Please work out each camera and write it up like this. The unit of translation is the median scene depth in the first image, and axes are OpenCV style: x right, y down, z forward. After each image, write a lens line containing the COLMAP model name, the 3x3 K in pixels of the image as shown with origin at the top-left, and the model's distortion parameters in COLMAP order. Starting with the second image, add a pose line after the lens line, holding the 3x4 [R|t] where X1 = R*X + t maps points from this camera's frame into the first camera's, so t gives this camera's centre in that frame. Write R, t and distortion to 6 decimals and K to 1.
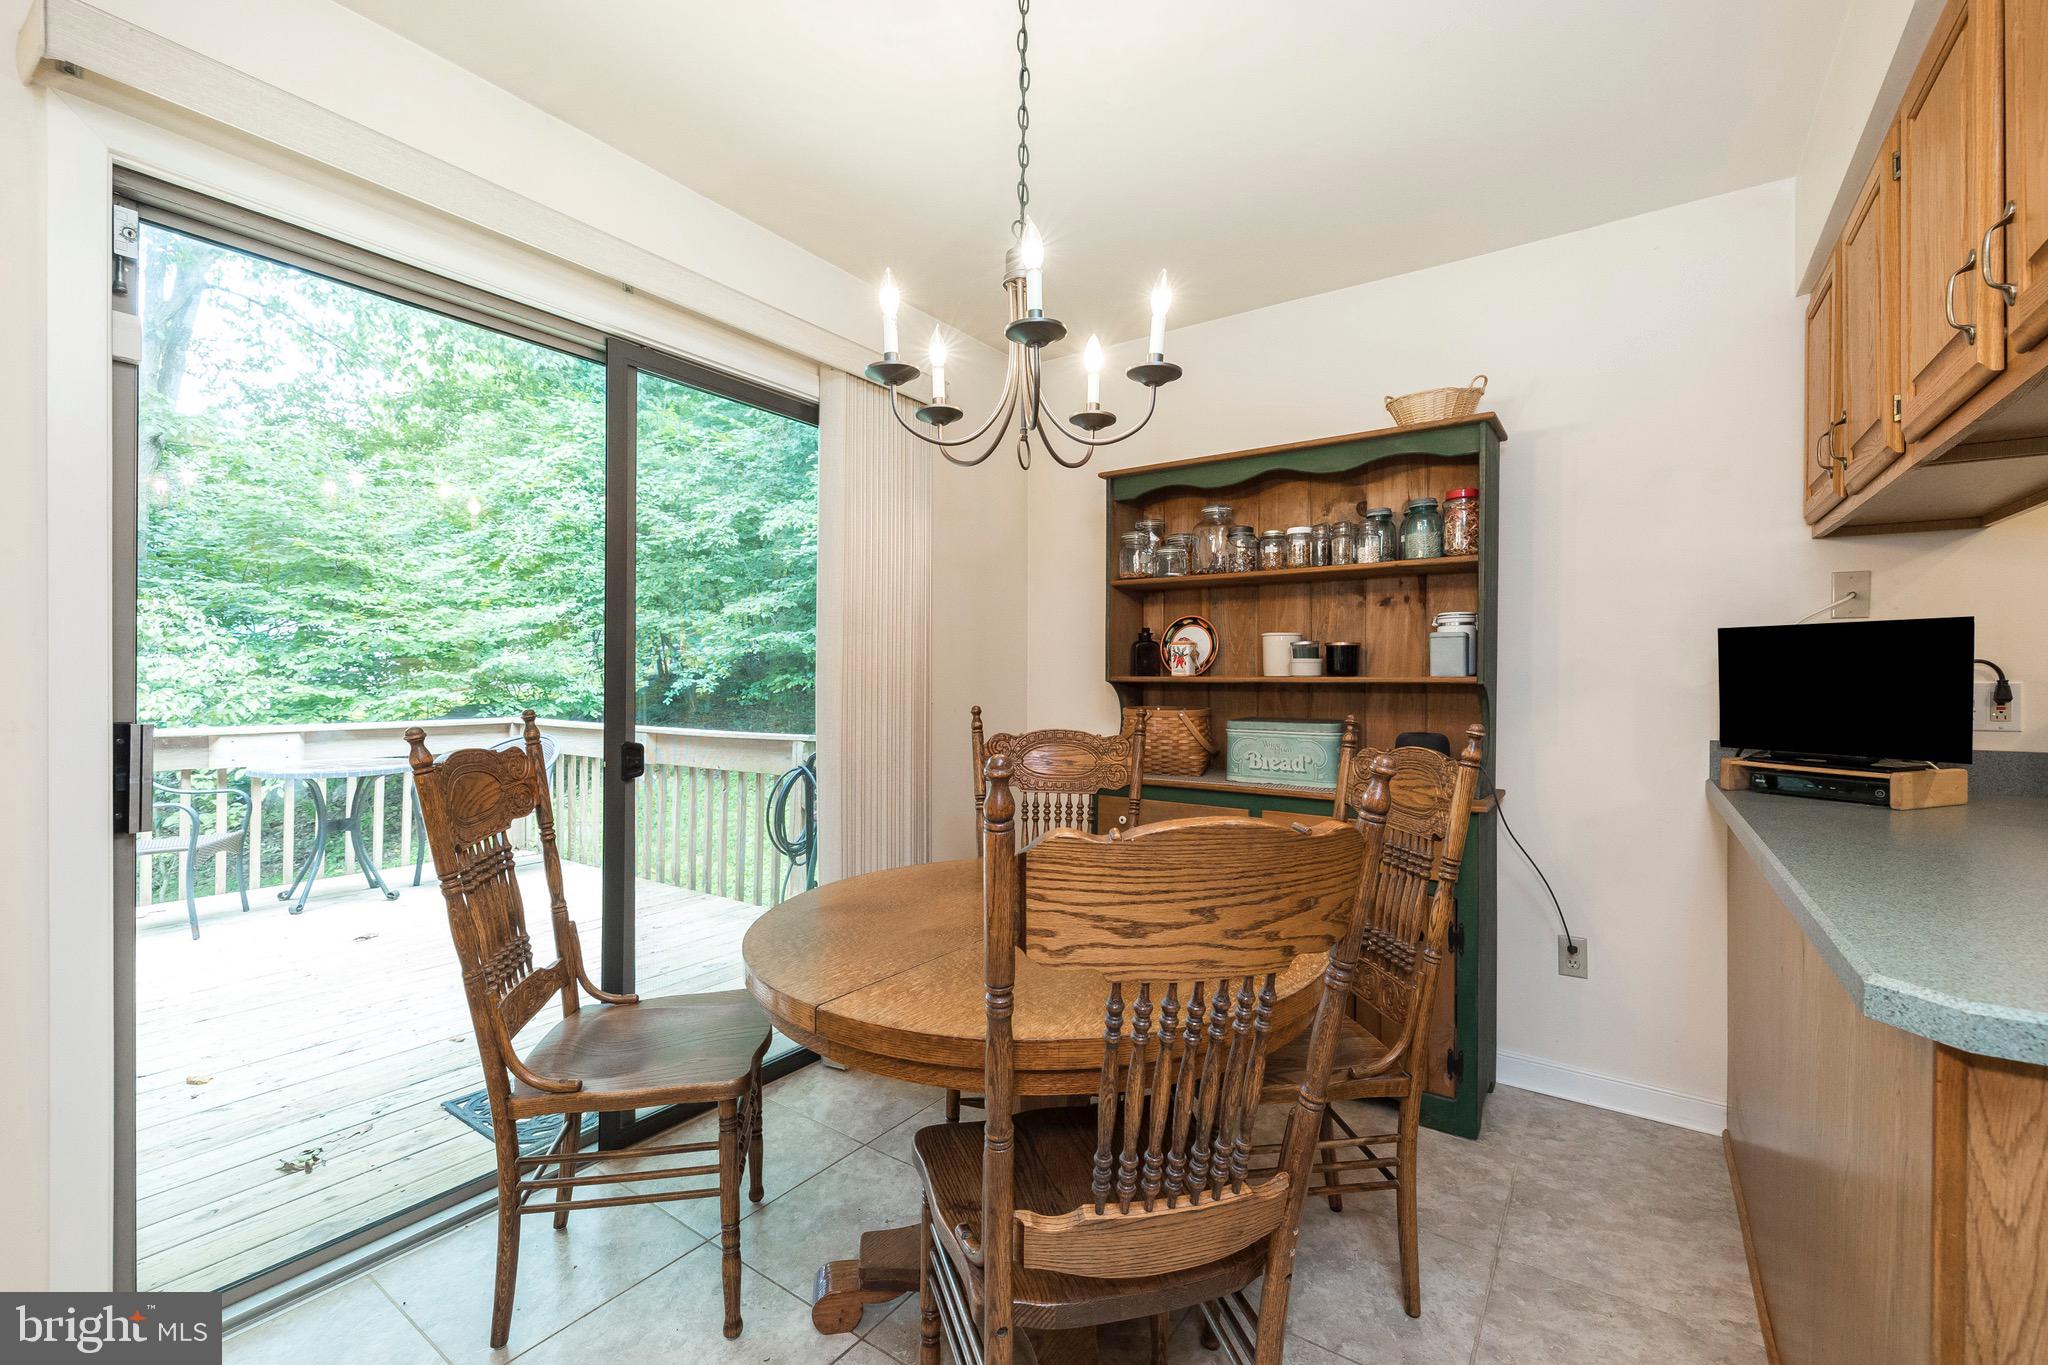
lens RADIAL K [[857.4, 0, 1028.6], [0, 857.4, 670.3], [0, 0, 1]] dist [-0.001961, -0.000381]
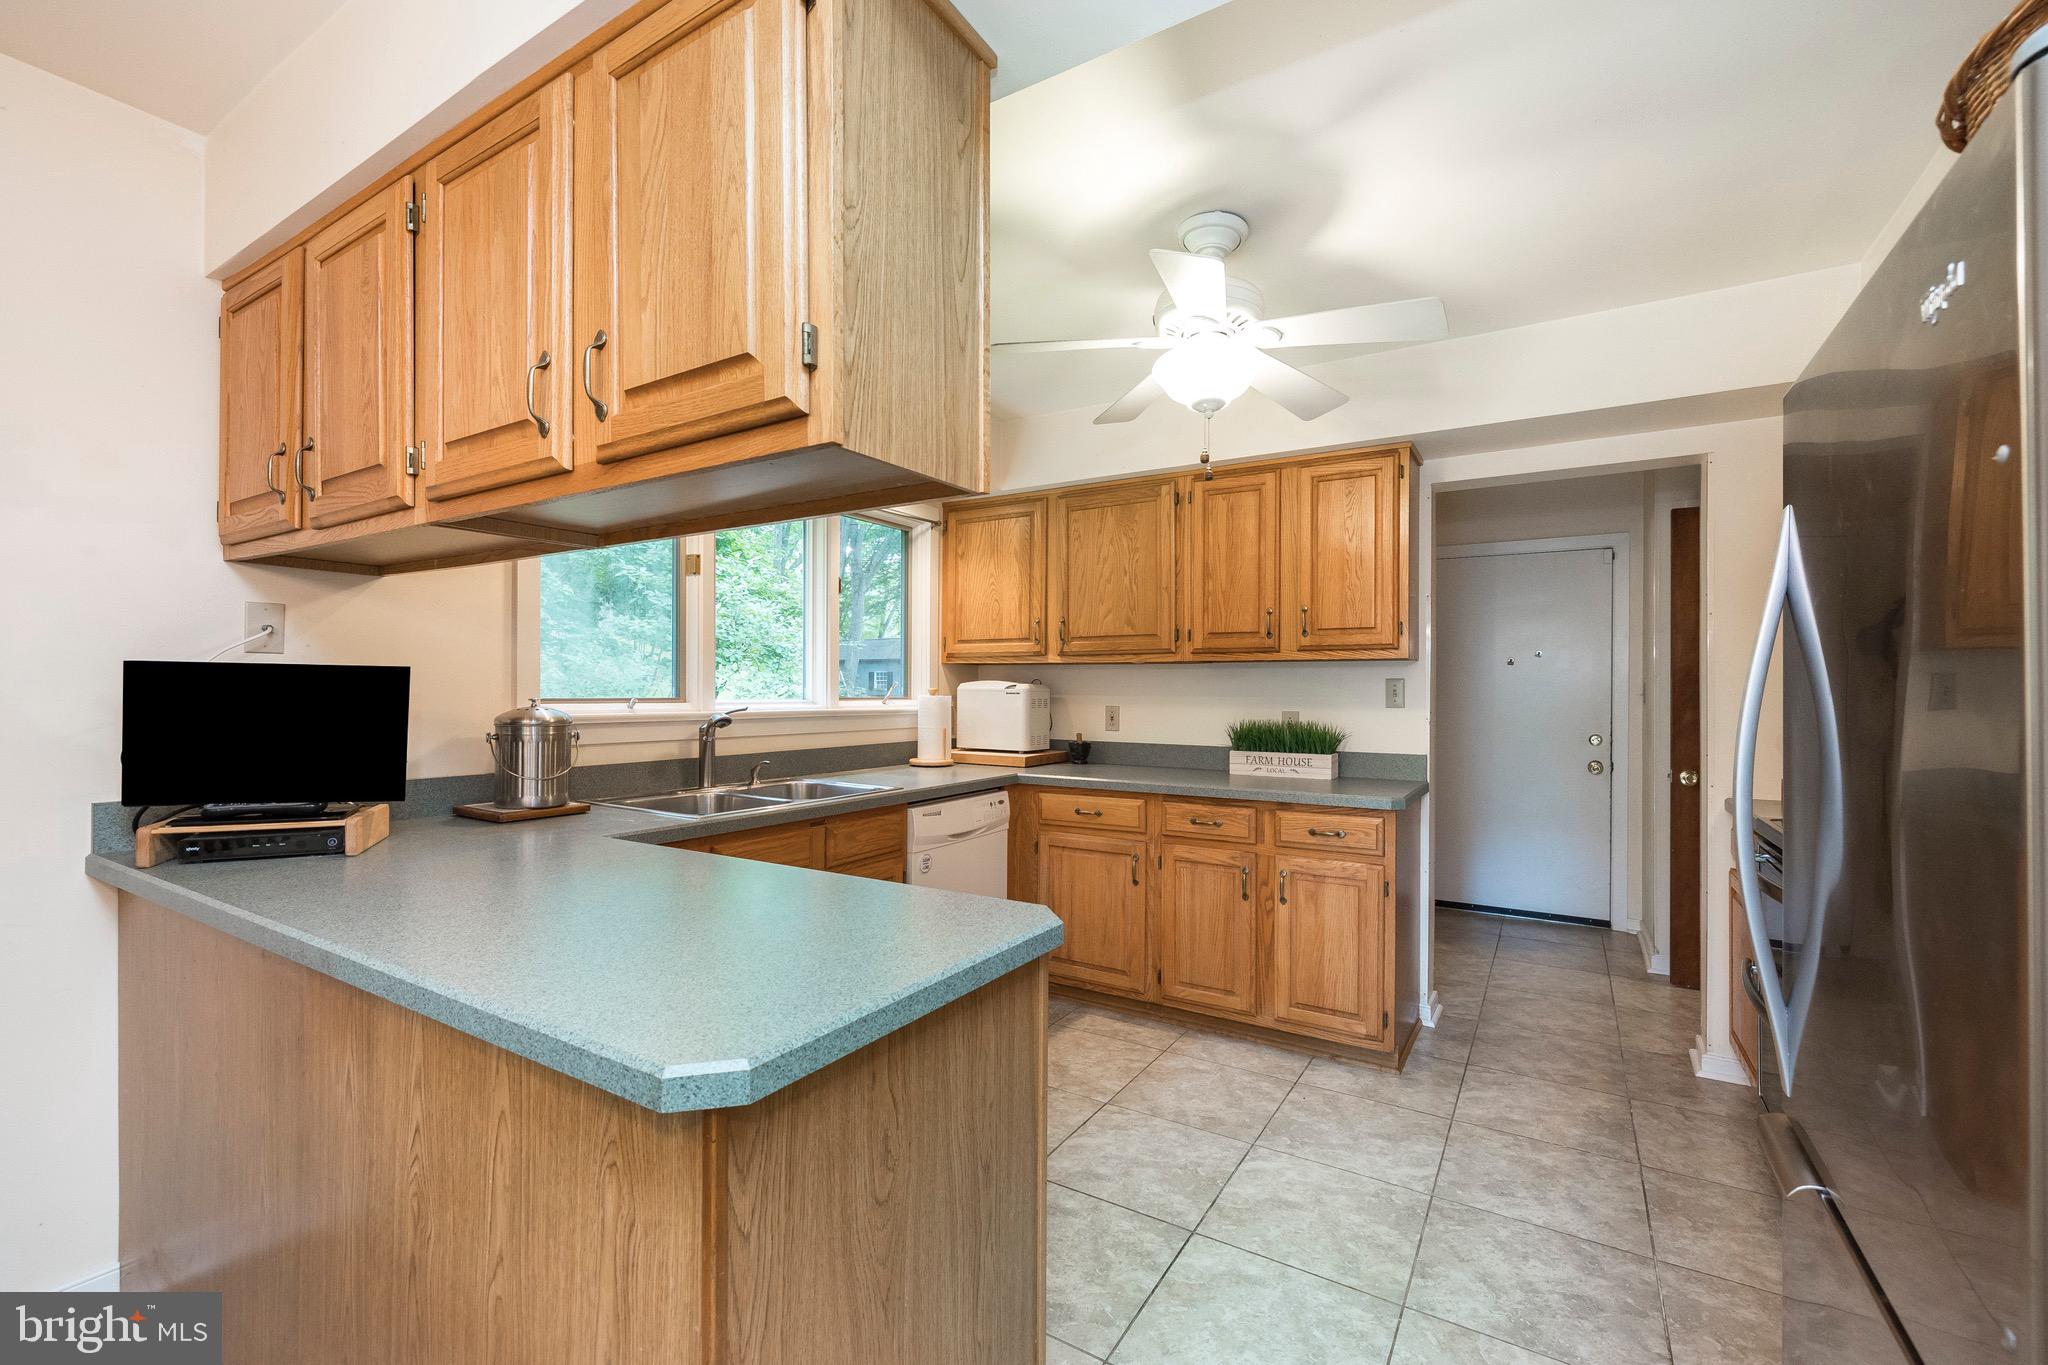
lens RADIAL K [[857.4, 0, 1028.1], [0, 857.4, 686.2], [0, 0, 1]] dist [-0.001961, -0.000381]
pose [[-0.052393, 0.000693, 0.998626, -0.016018], [-0.011632, 0.999931, -0.001304, -0.035306], [-0.998559, -0.011685, -0.052381, 0.230046]]
